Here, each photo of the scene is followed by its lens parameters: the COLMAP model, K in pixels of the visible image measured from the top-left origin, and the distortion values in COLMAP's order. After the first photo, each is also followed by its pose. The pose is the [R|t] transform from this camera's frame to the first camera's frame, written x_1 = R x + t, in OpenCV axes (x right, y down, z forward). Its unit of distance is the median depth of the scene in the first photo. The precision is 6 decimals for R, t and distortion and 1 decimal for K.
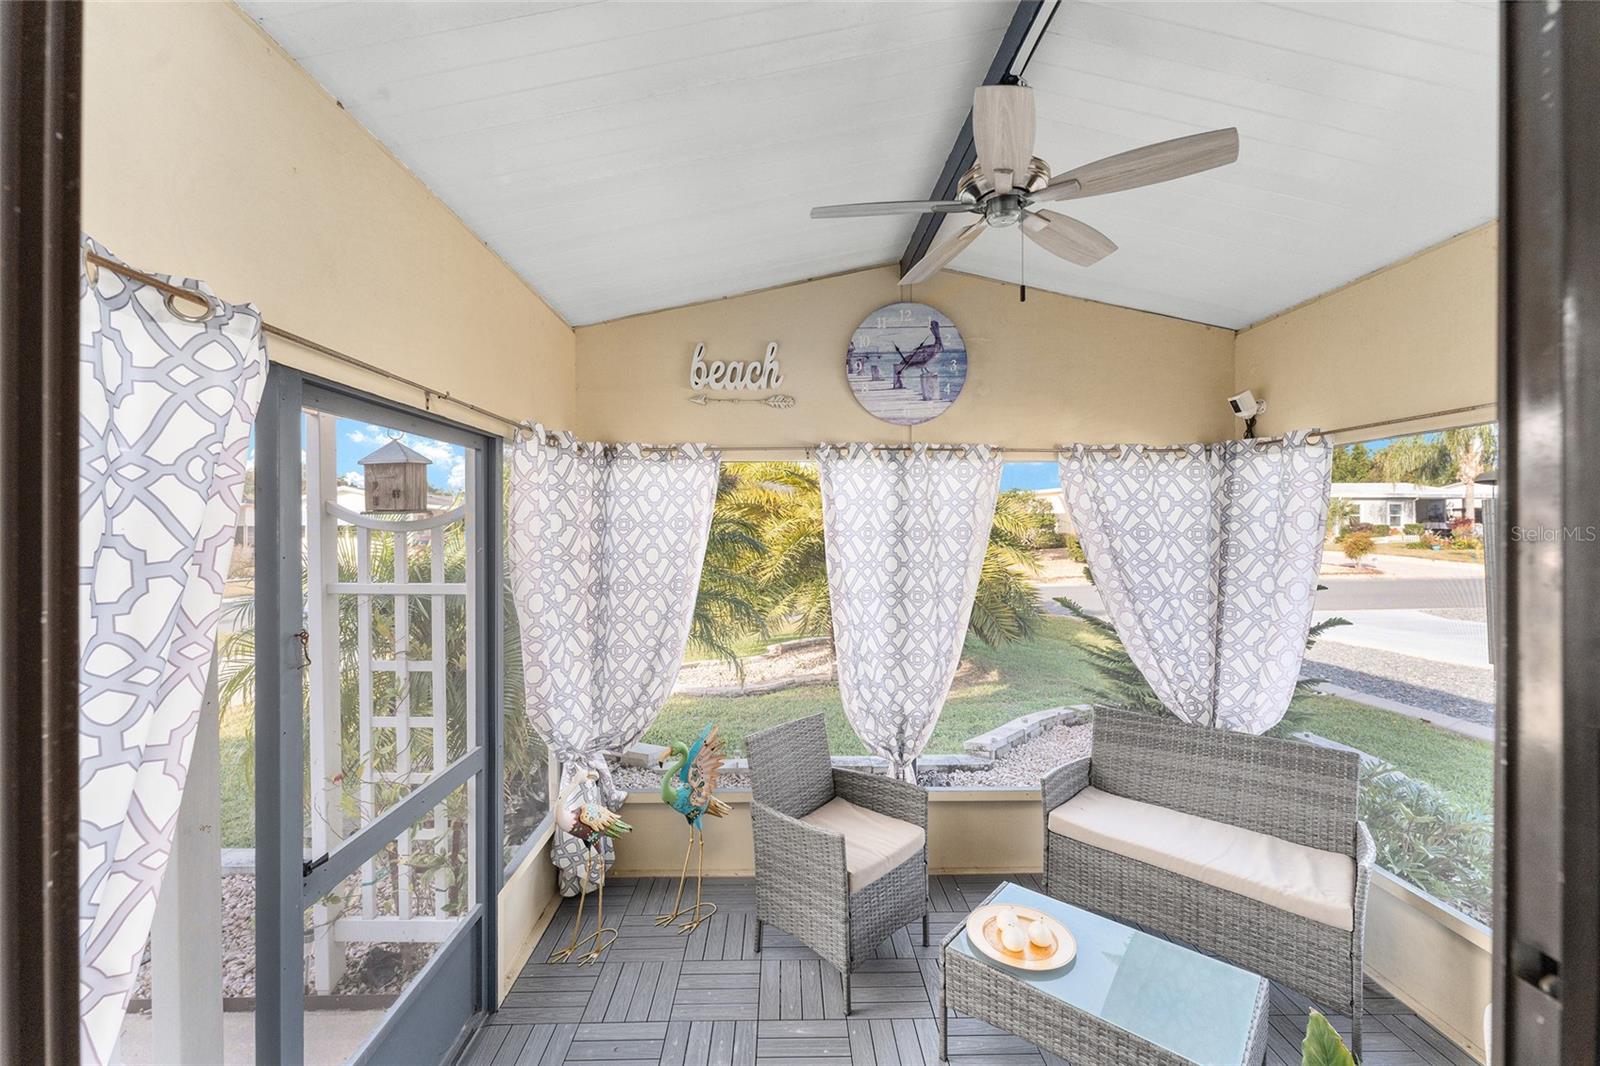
lens RADIAL K [[633.7, 0, 795.2], [0, 633.7, 530.7], [0, 0, 1]] dist [0.003325, -0.000591]
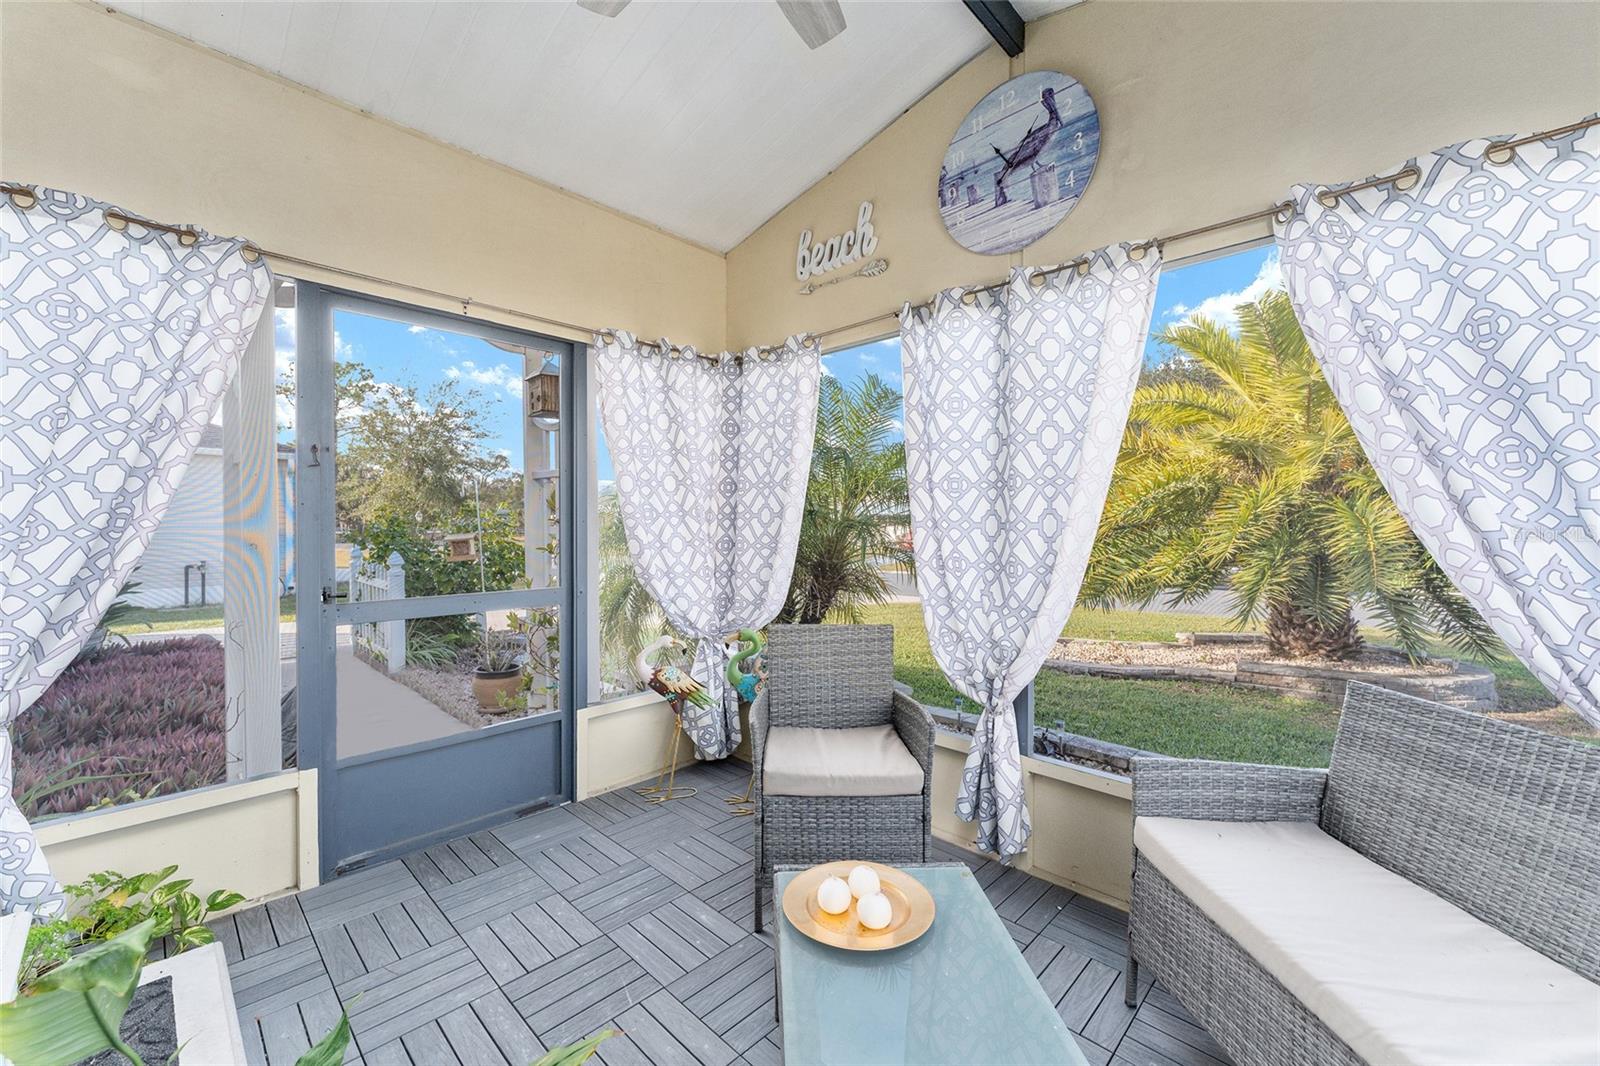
lens RADIAL K [[633.7, 0, 795.2], [0, 633.7, 530.7], [0, 0, 1]] dist [0.003325, -0.000591]
pose [[0.704995, 0.008520, -0.709161, 0.524075], [-0.006299, 0.999964, 0.005752, 0.153906], [0.709185, 0.000412, 0.705023, 0.310618]]
